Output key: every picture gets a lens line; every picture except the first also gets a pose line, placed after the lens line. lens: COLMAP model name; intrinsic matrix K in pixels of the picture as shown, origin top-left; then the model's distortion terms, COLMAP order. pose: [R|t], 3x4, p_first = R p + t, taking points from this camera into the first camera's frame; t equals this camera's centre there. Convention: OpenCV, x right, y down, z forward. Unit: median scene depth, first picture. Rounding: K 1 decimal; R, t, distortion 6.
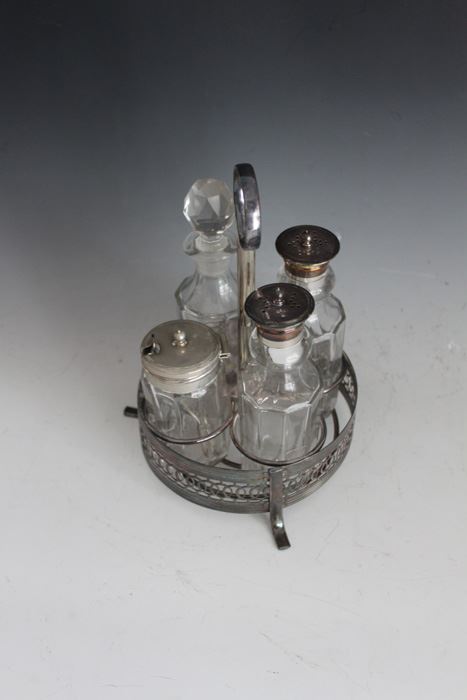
lens RADIAL K [[870.5, 0, 233.3], [0, 870.5, 338.7], [0, 0, 1]] dist [-0.005310, -0.022010]
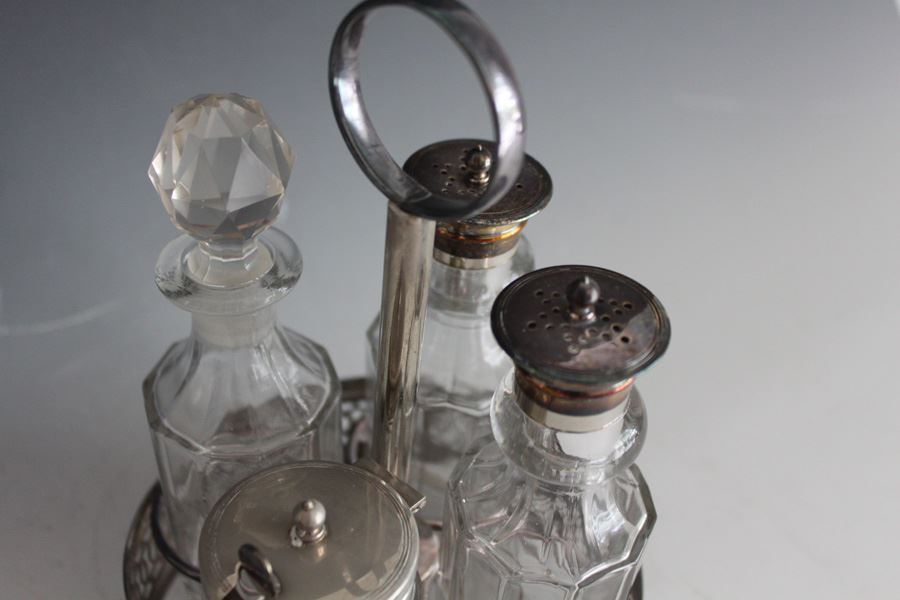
lens RADIAL K [[1119.2, 0, 450.0], [0, 1119.2, 300.0], [0, 0, 1]] dist [-0.005310, -0.022010]
pose [[0.768518, -0.354400, 0.532711, -0.224408], [0.379761, 0.922727, 0.066004, -0.090948], [-0.514939, 0.151577, 0.843719, 0.539296]]
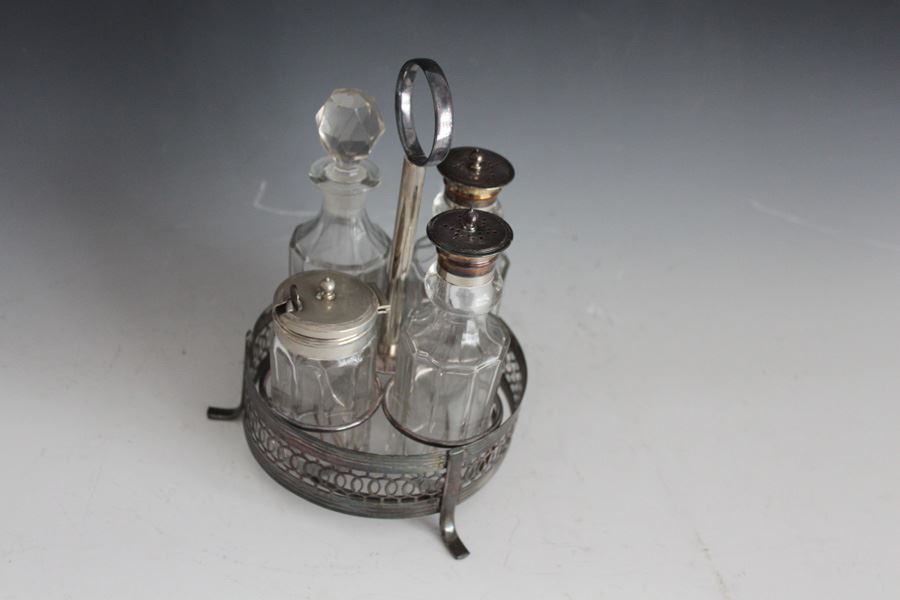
lens RADIAL K [[1119.2, 0, 450.0], [0, 1119.2, 300.0], [0, 0, 1]] dist [-0.005310, -0.022010]
pose [[0.956350, -0.047204, 0.288385, -0.234478], [0.072433, 0.994362, -0.077443, 0.090313], [-0.283104, 0.094951, 0.954378, 0.023999]]
